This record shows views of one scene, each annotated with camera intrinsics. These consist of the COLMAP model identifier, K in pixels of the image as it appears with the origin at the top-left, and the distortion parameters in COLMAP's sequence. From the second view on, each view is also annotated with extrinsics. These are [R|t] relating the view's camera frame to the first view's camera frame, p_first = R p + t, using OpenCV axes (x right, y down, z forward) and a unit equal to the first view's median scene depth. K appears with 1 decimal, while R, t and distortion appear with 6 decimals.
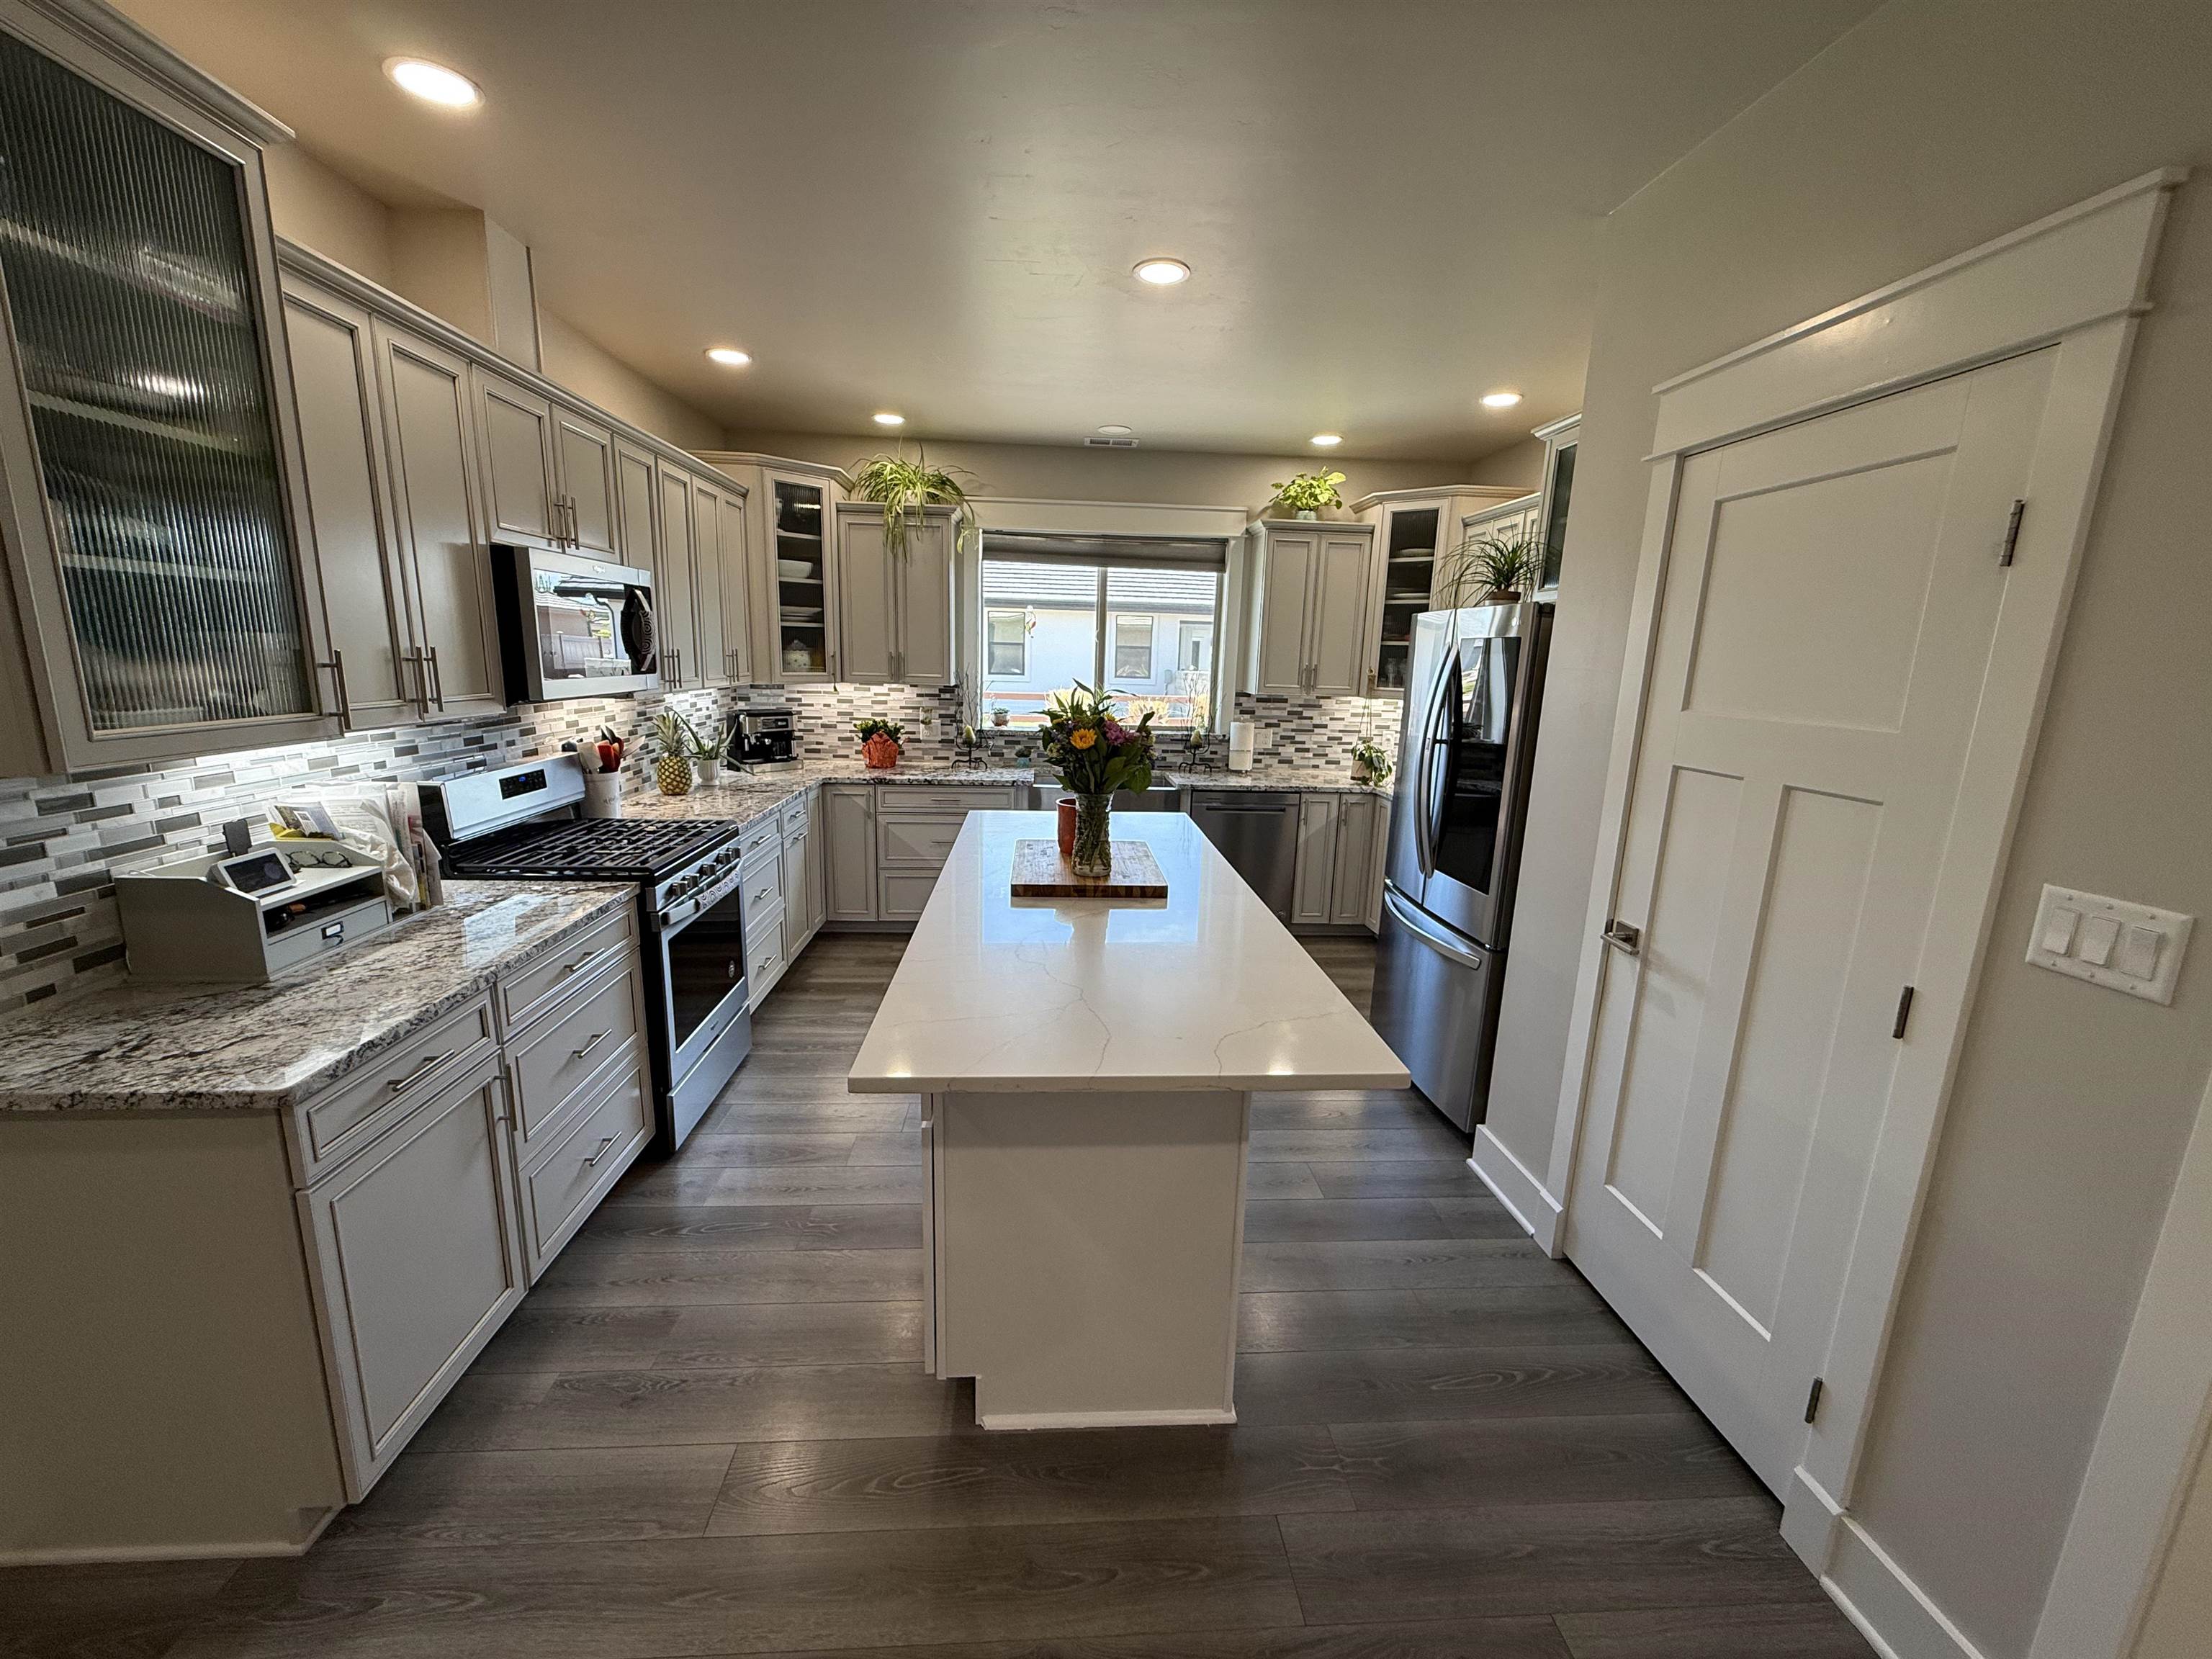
lens RADIAL K [[881.3, 0, 1105.0], [0, 881.3, 834.9], [0, 0, 1]] dist [-0.001479, 0.000406]
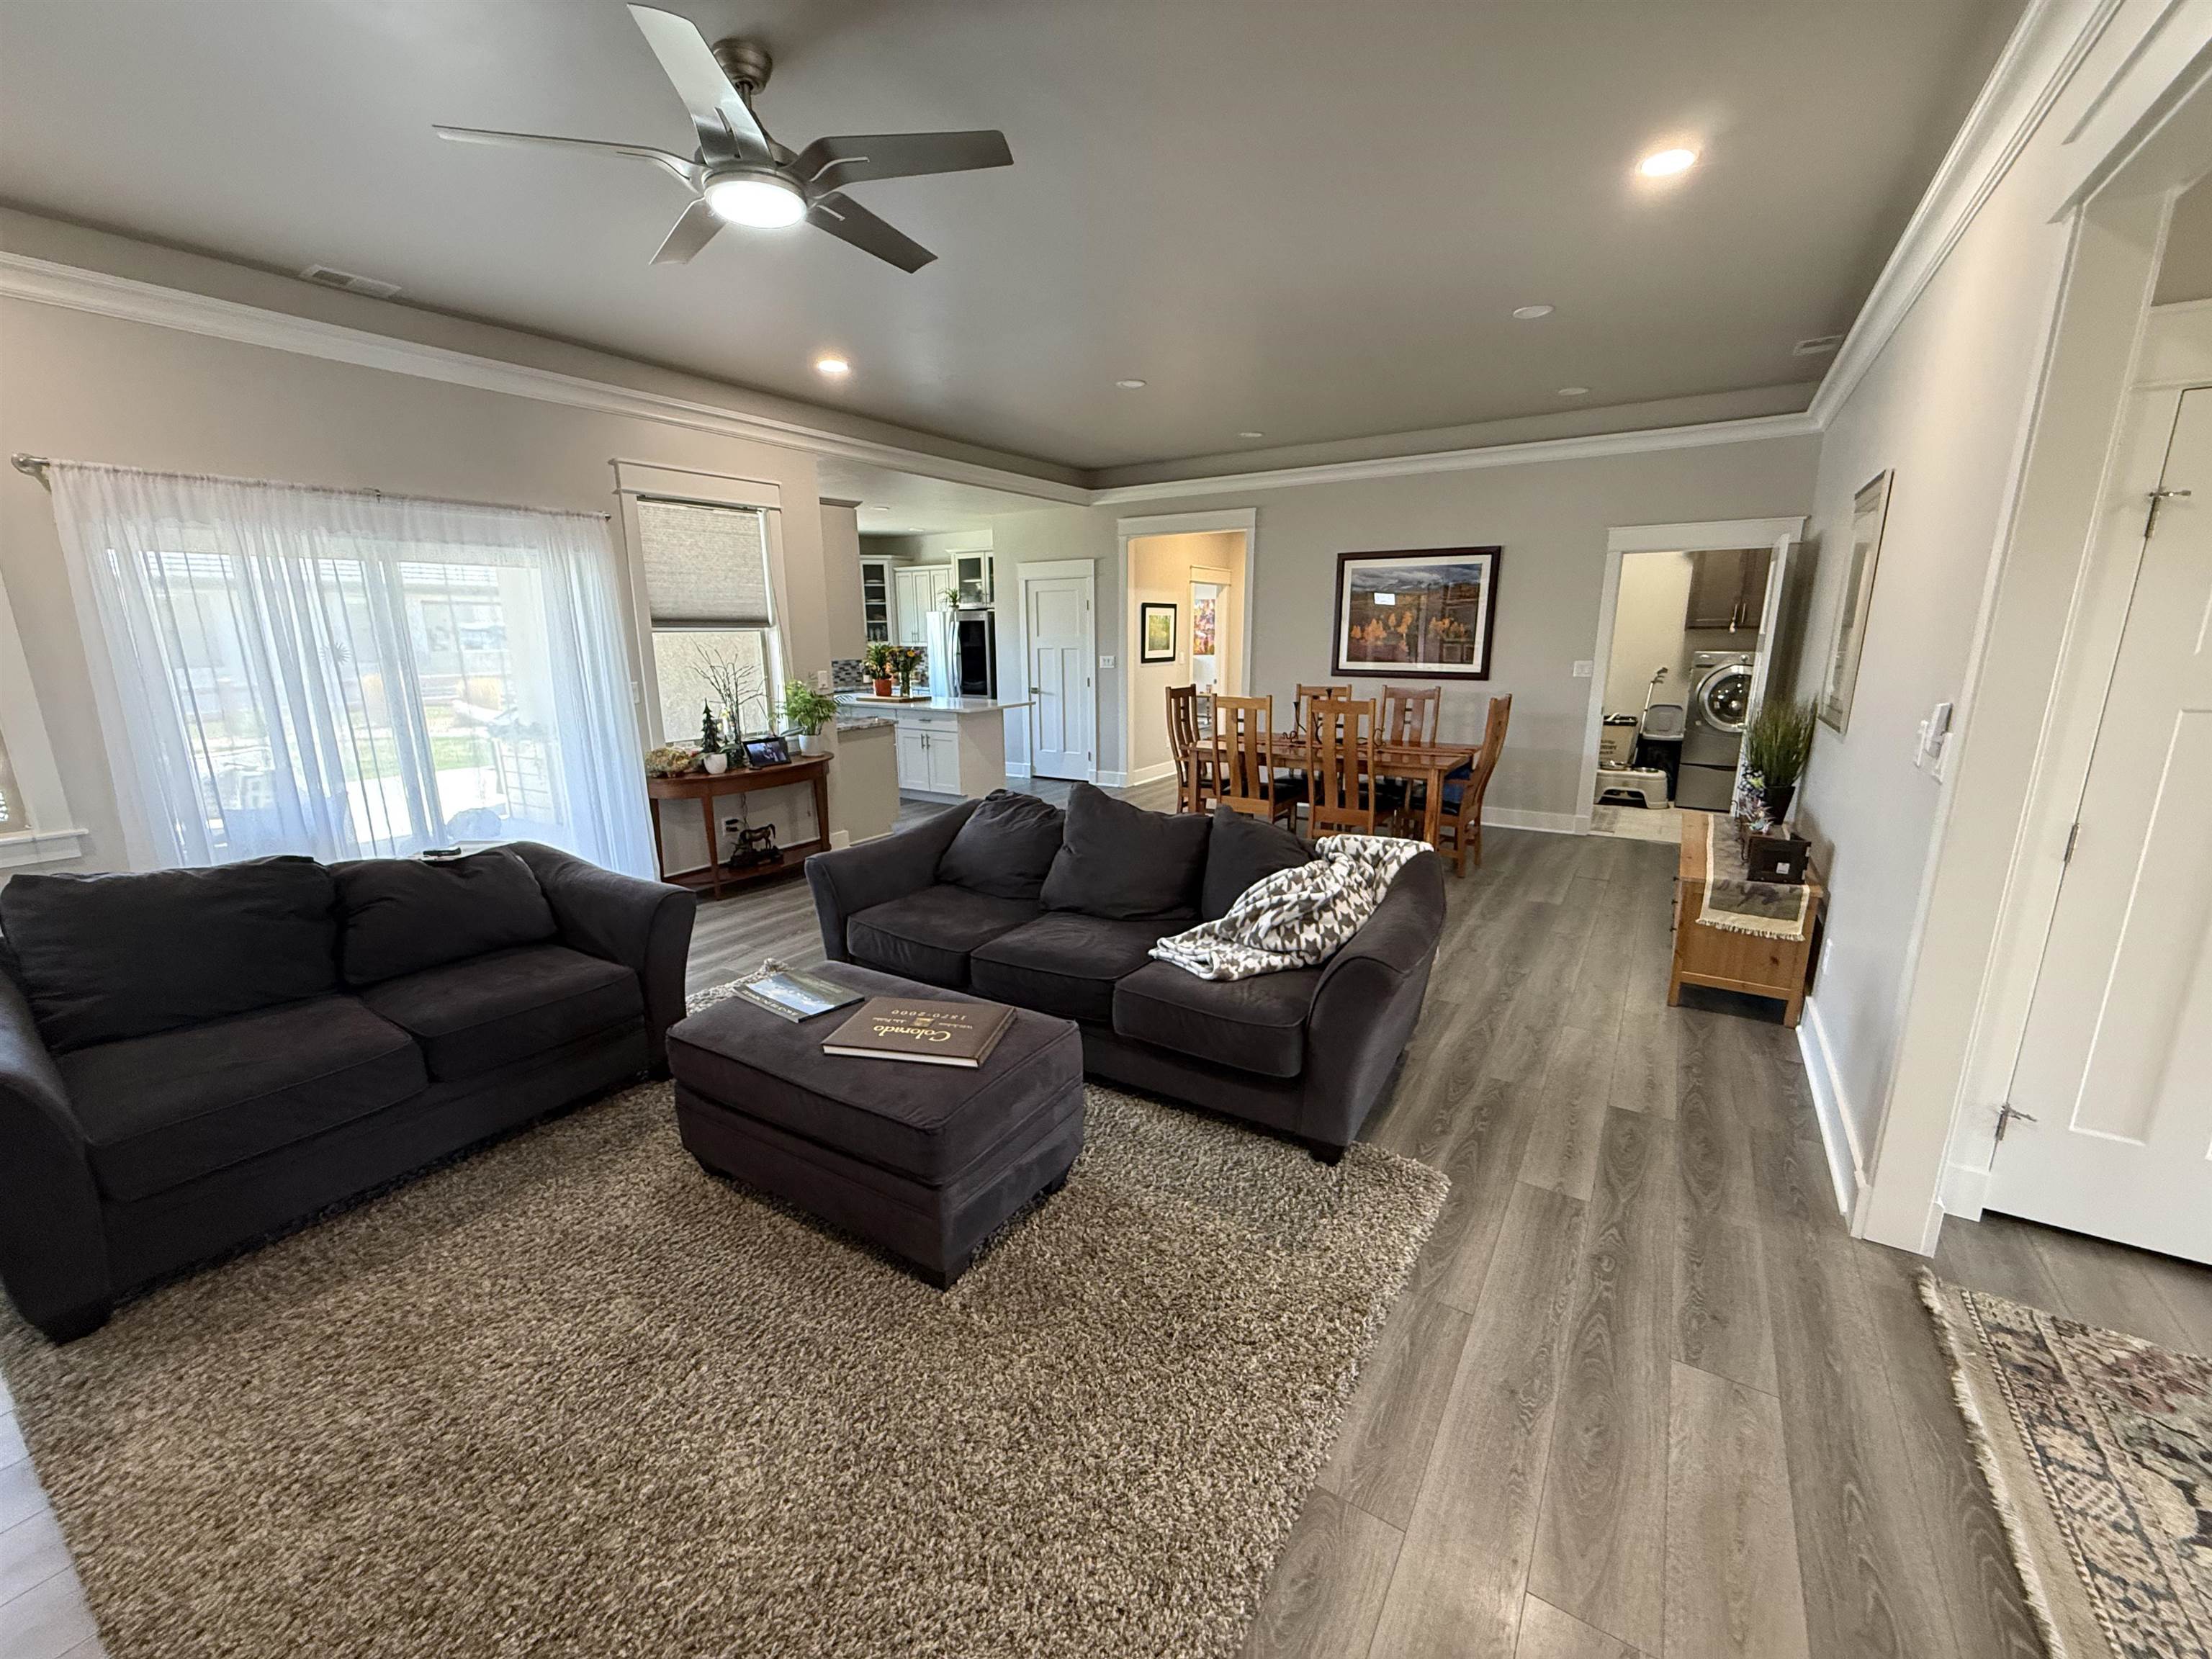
lens RADIAL K [[881.3, 0, 1101.2], [0, 881.3, 834.1], [0, 0, 1]] dist [-0.001479, 0.000406]
pose [[0.604541, -0.214268, 0.767216, -2.296858], [0.188514, 0.974268, 0.123551, 0.282938], [-0.773946, 0.069939, 0.629377, -1.652335]]
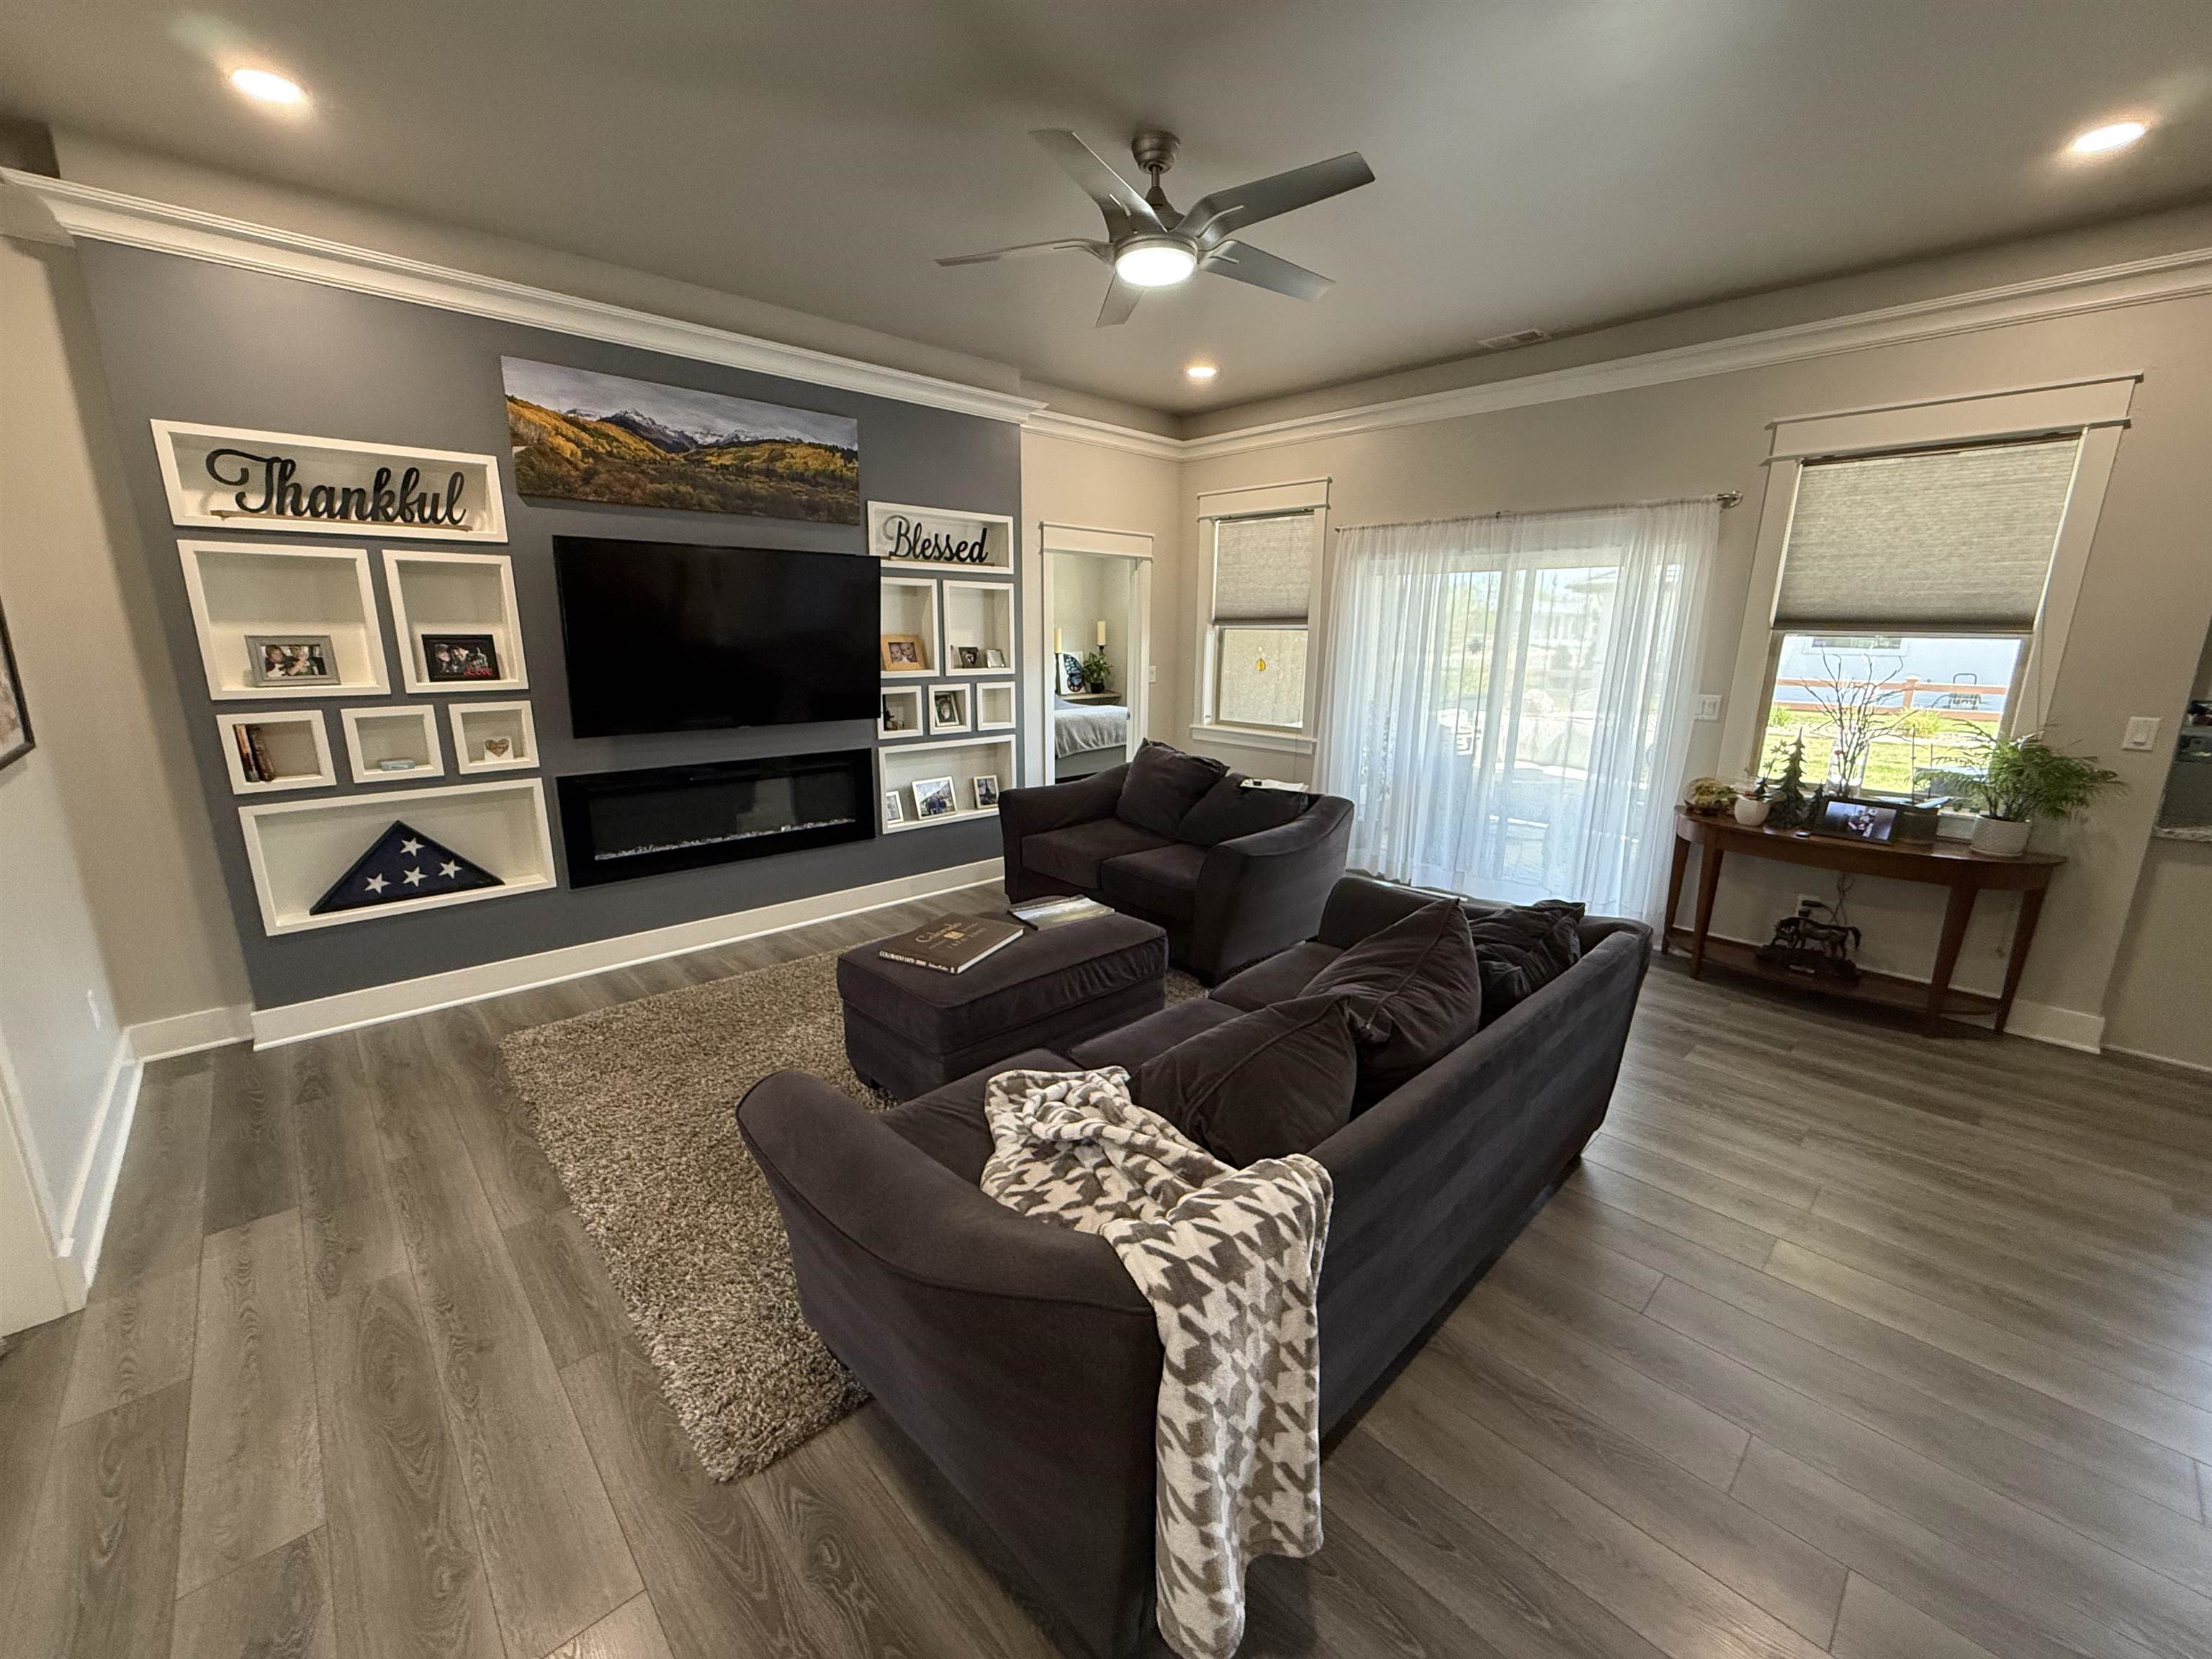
lens RADIAL K [[881.3, 0, 1101.3], [0, 881.3, 835.6], [0, 0, 1]] dist [-0.001479, 0.000406]
pose [[0.627991, 0.160490, -0.761492, -0.742025], [-0.151890, 0.984963, 0.082327, 0.294393], [0.763254, 0.063962, 0.642925, -1.533483]]
